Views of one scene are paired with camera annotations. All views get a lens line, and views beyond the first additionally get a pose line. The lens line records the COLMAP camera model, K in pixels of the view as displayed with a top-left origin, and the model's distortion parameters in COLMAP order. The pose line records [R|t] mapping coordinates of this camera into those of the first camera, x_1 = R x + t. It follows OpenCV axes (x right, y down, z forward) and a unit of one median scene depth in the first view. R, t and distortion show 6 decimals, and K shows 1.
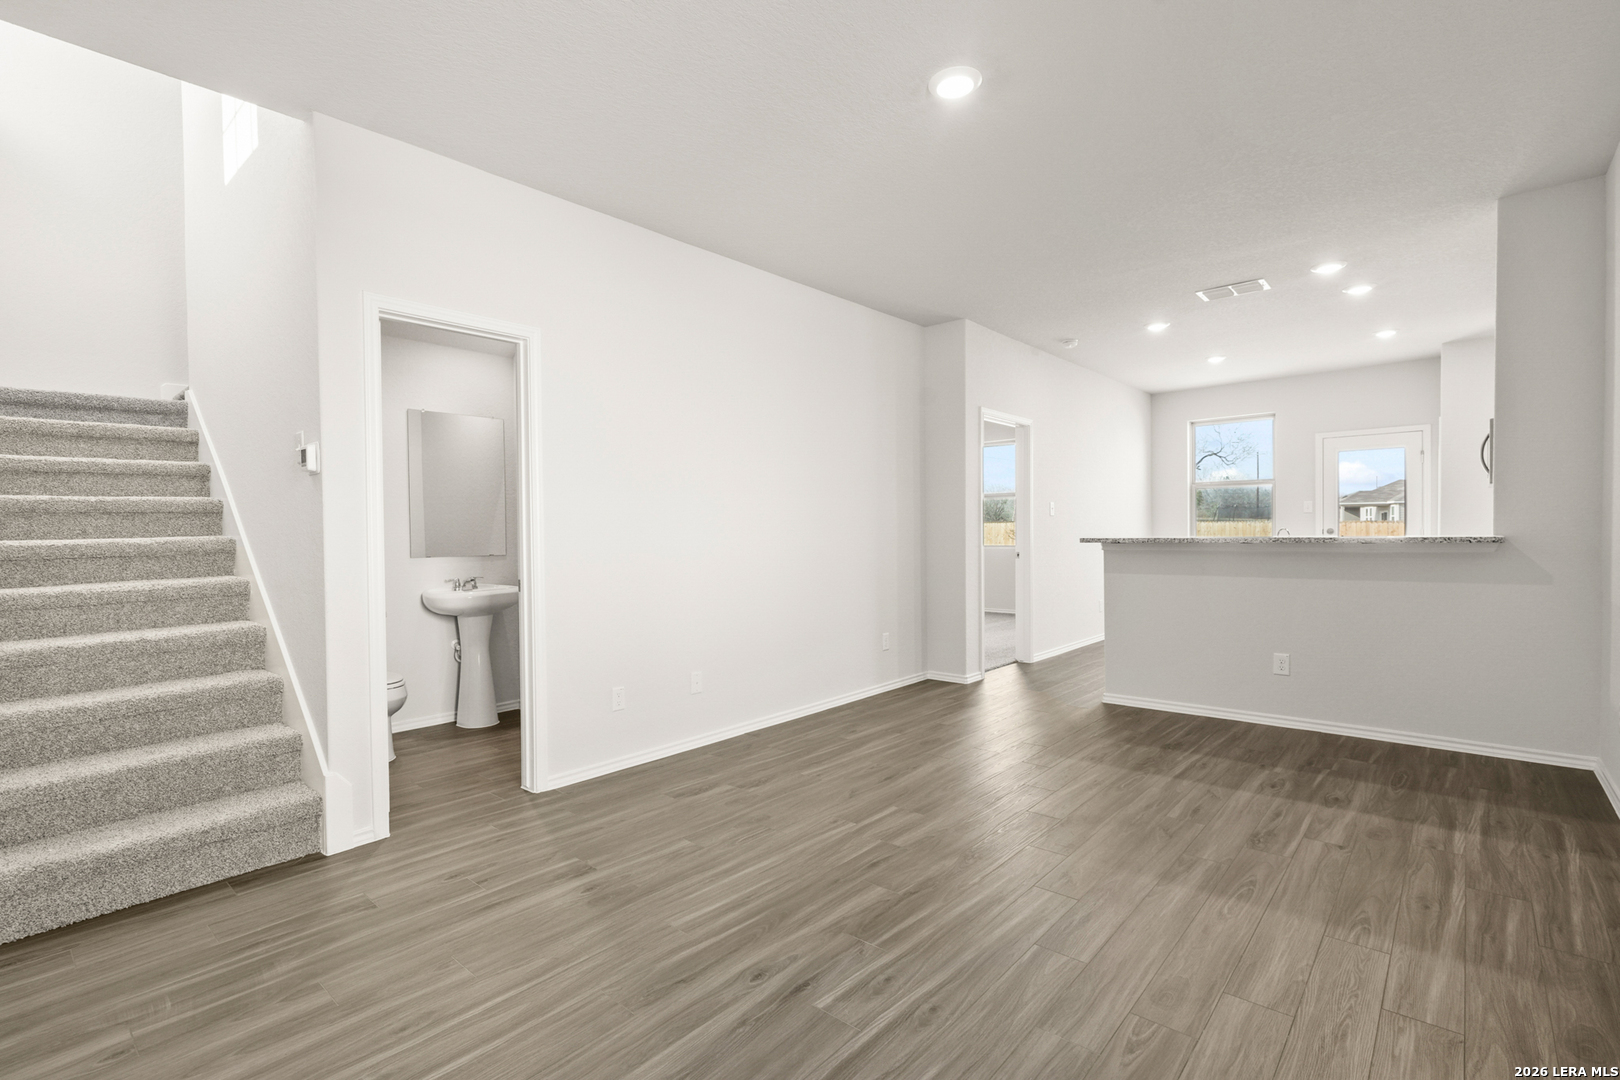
lens RADIAL K [[757.0, 0, 805.9], [0, 757.0, 555.7], [0, 0, 1]] dist [-0.000847, -0.000097]
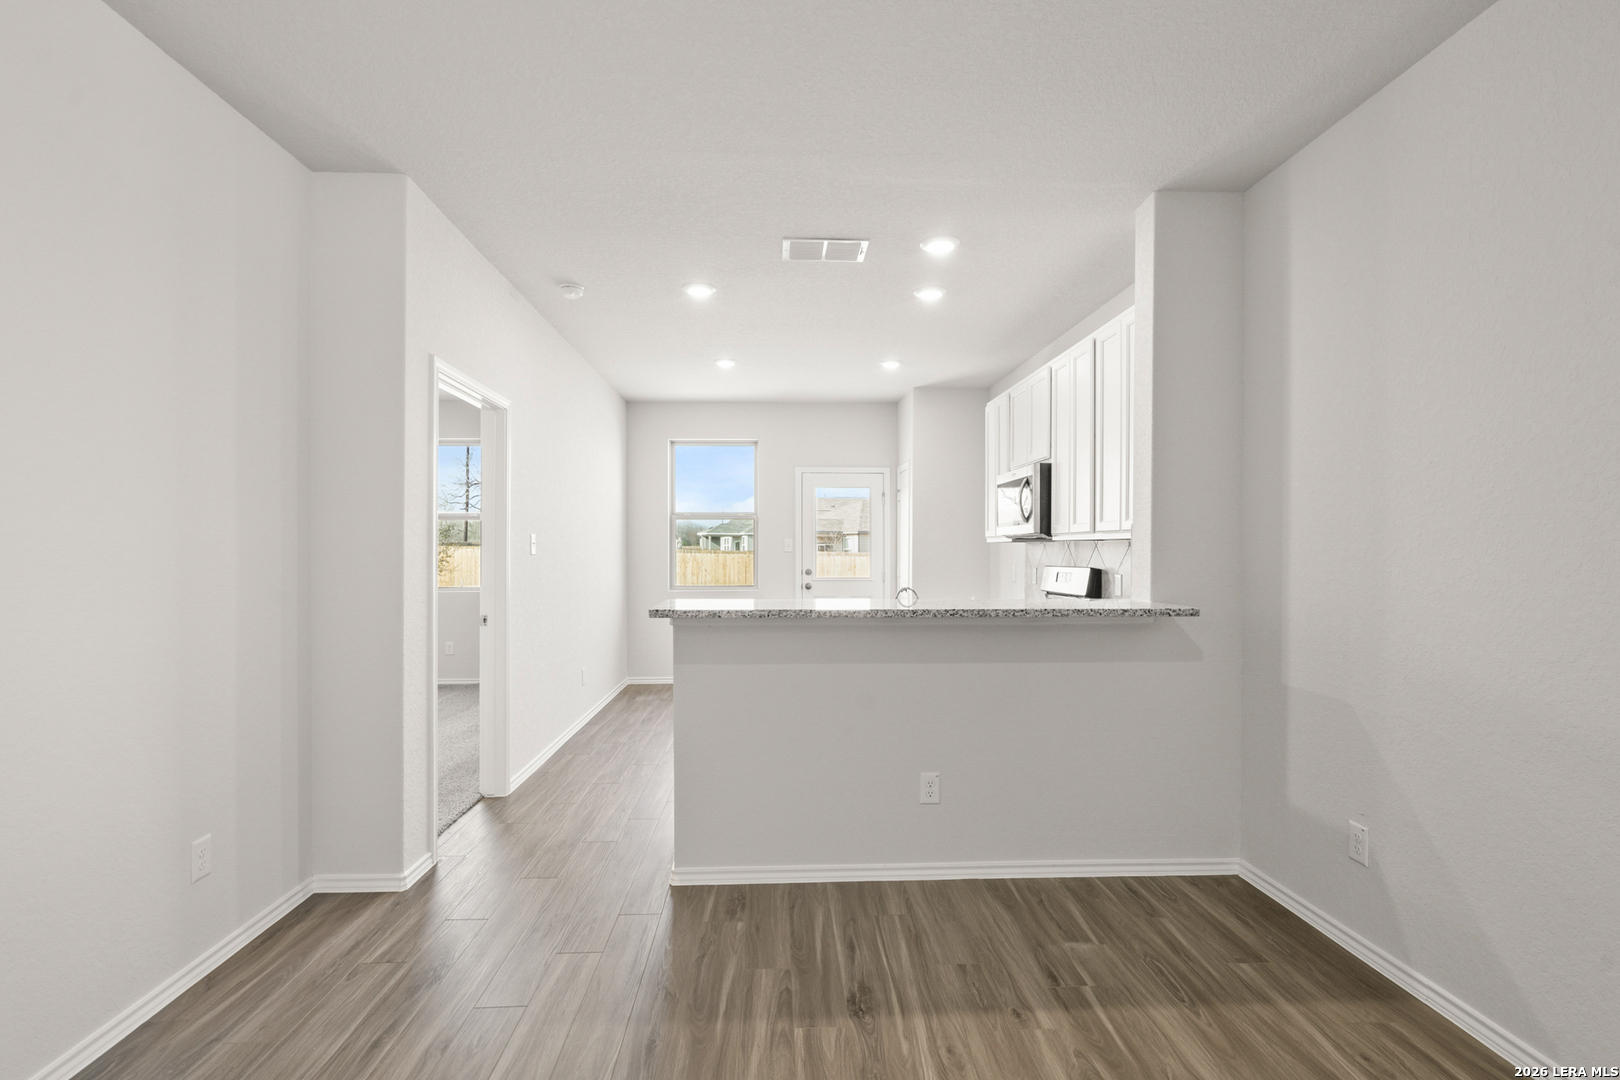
lens RADIAL K [[757.0, 0, 805.9], [0, 757.0, 555.7], [0, 0, 1]] dist [-0.000847, -0.000097]
pose [[0.720485, 0.008332, 0.693420, 0.051609], [0.011703, 0.999639, -0.024171, -0.040091], [-0.693372, 0.025530, 0.720128, 0.438648]]
